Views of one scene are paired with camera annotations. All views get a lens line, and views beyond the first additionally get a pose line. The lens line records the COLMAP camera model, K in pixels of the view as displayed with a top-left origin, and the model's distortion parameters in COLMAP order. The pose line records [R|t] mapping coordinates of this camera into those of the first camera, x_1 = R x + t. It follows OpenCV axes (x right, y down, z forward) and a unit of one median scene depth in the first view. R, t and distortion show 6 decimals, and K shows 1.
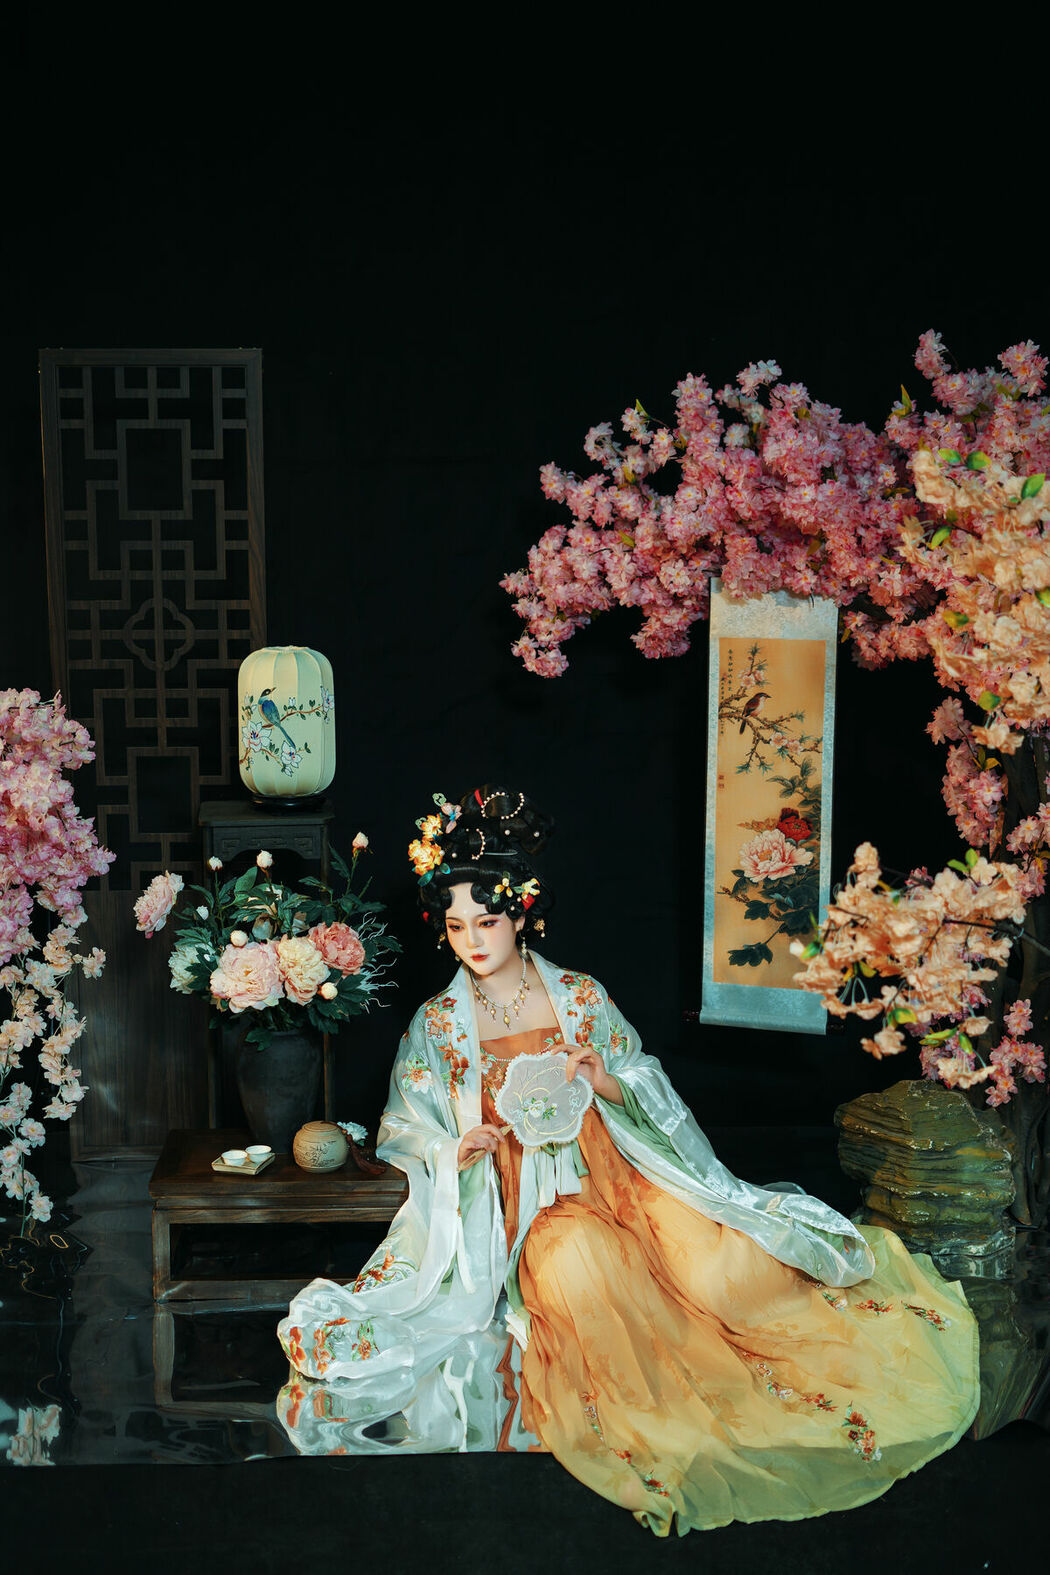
lens RADIAL K [[2425.8, 0, 527.7], [0, 2425.8, 691.1], [0, 0, 1]] dist [-0.068589, 0.038005]
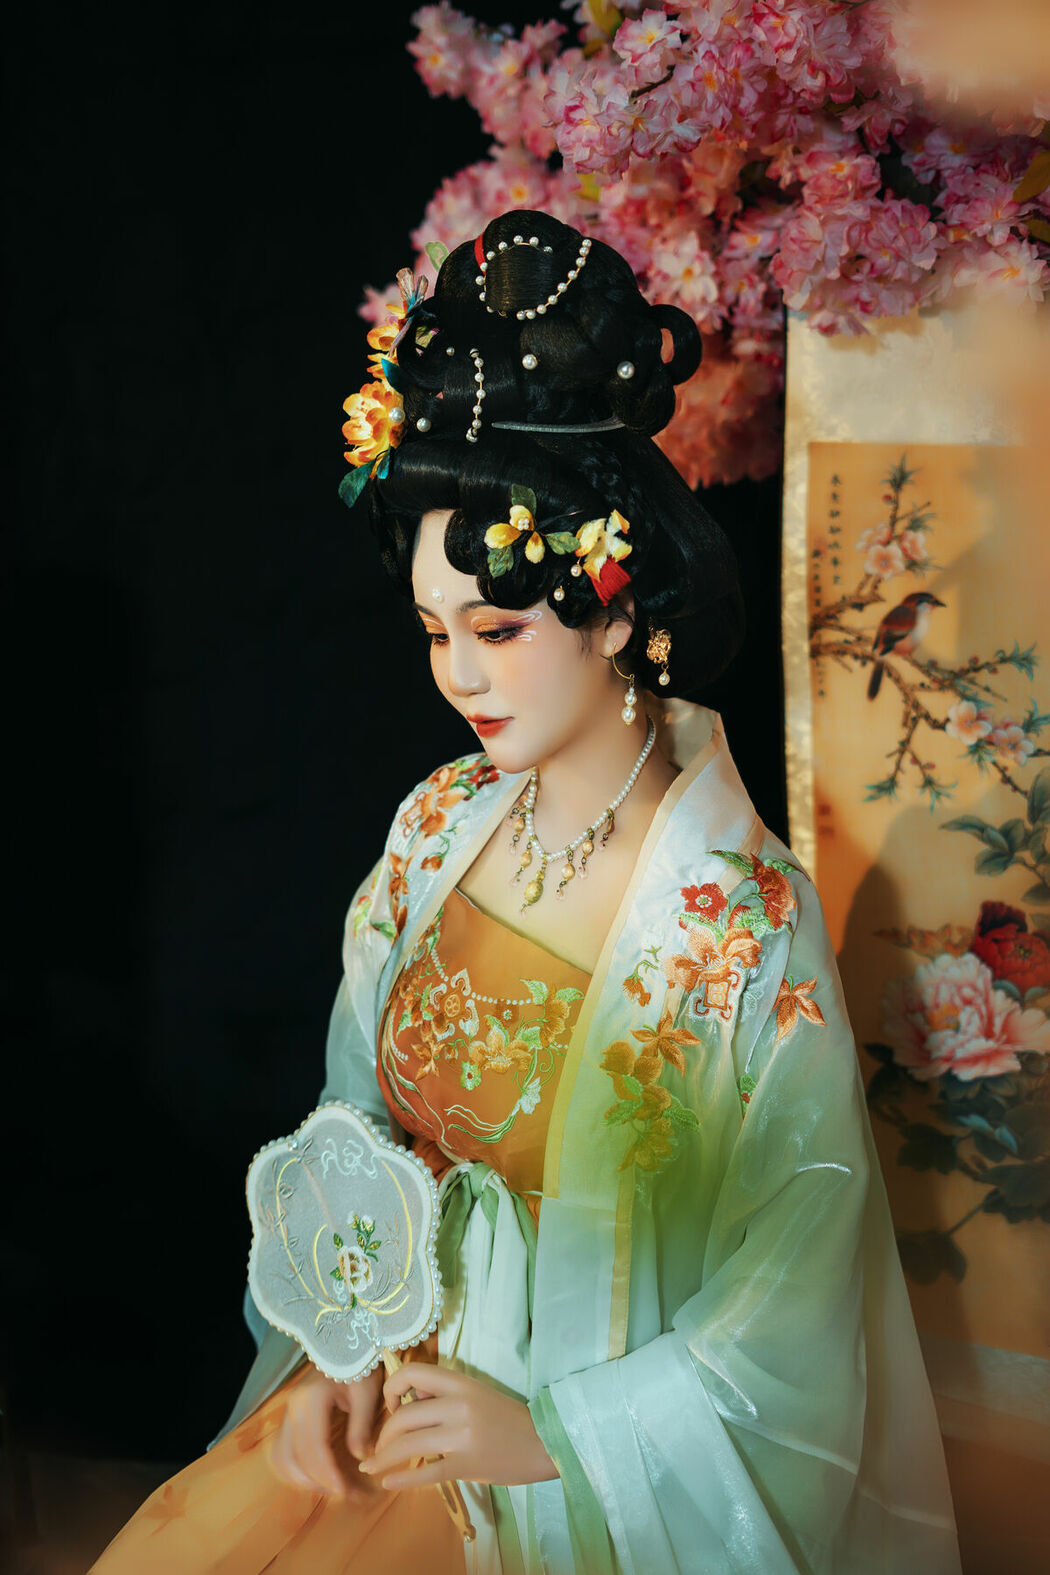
lens RADIAL K [[2319.6, 0, 536.3], [0, 2319.6, 796.1], [0, 0, 1]] dist [-0.010199, -0.065666]
pose [[0.956973, 0.011999, -0.289930, 0.143432], [0.041573, 0.983169, 0.177908, -0.033992], [0.287184, -0.182306, 0.940367, 0.653459]]
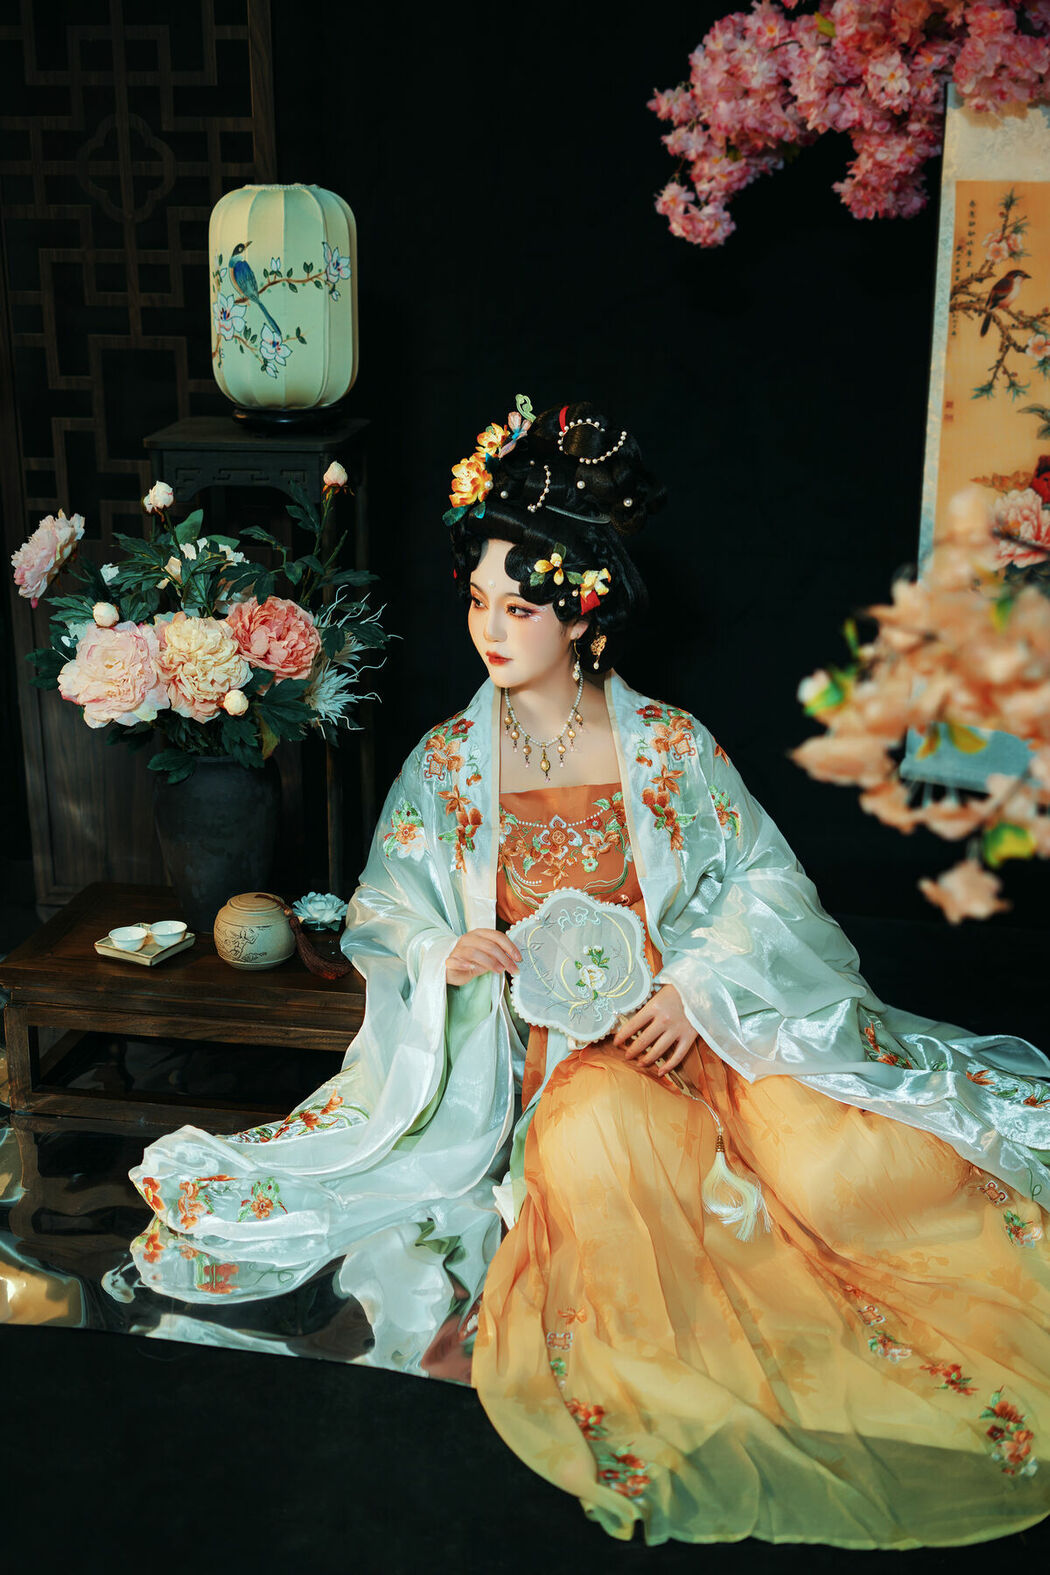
lens RADIAL K [[2319.6, 0, 536.3], [0, 2319.6, 796.1], [0, 0, 1]] dist [-0.010199, -0.065666]
pose [[0.975061, 0.061218, -0.213329, 0.112130], [-0.020074, 0.981592, 0.189930, 0.023165], [0.221029, -0.180911, 0.958341, 0.372488]]
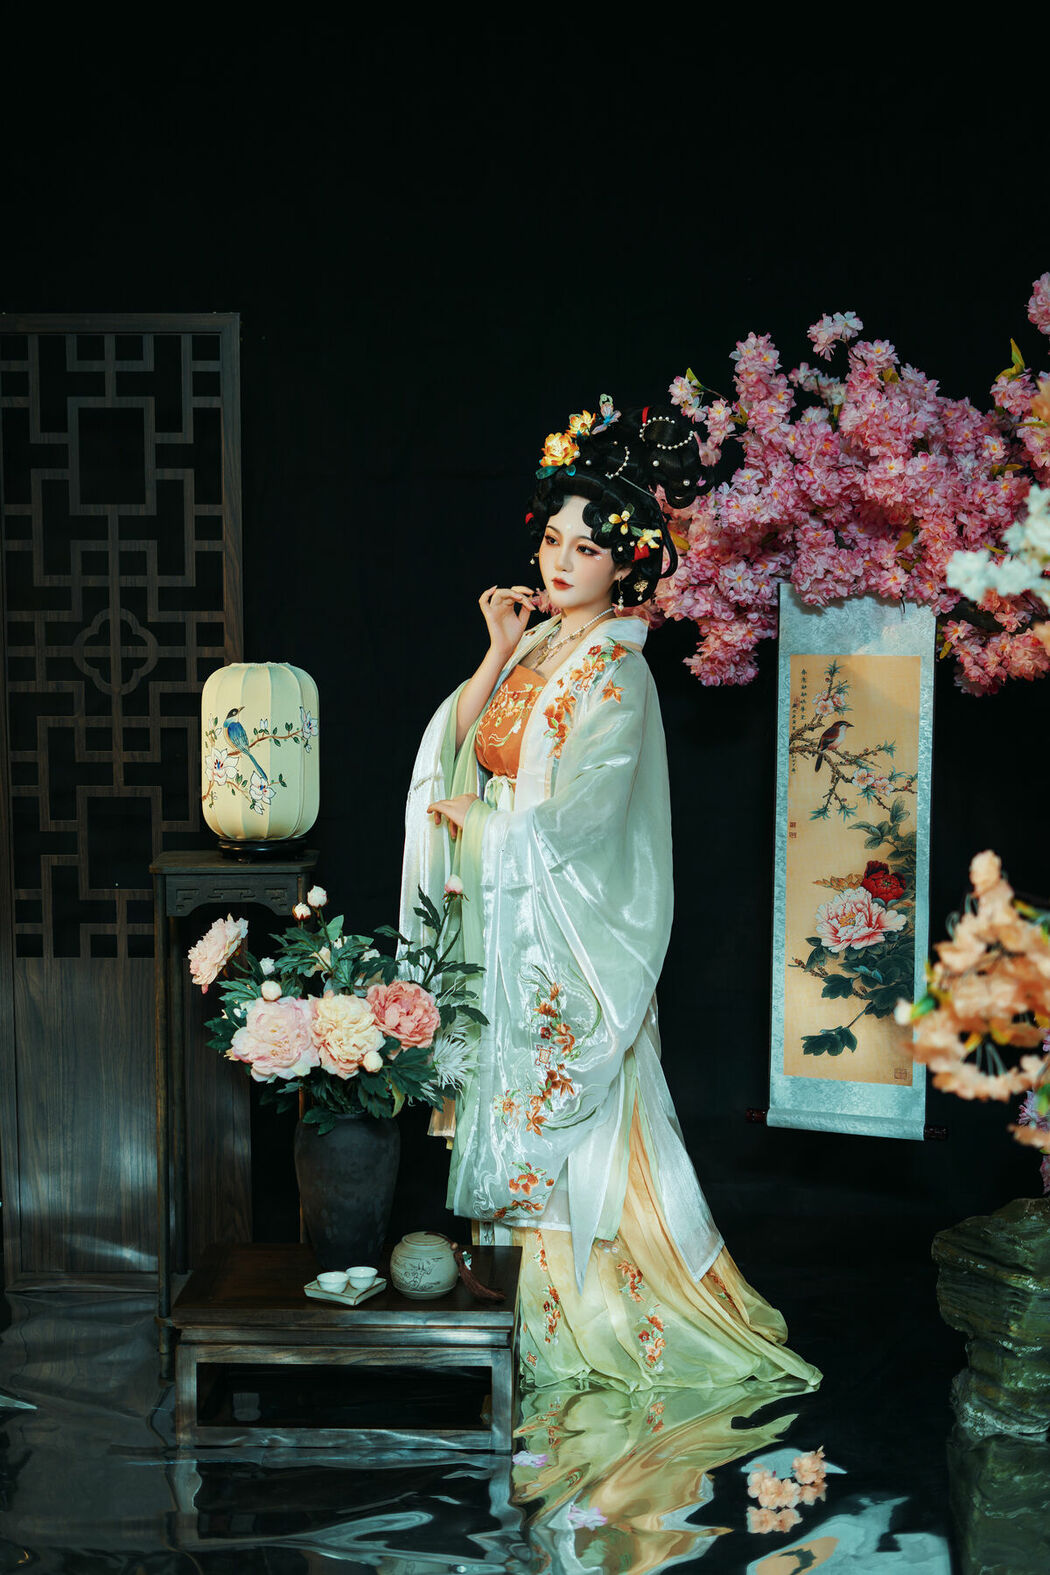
lens RADIAL K [[2329.7, 0, 525.2], [0, 2329.7, 759.6], [0, 0, 1]] dist [-0.010302, -0.034257]
pose [[0.998327, -0.001859, -0.057795, 0.035041], [-0.000106, 0.999422, -0.033984, 0.040889], [0.057825, 0.033933, 0.997750, 0.206595]]
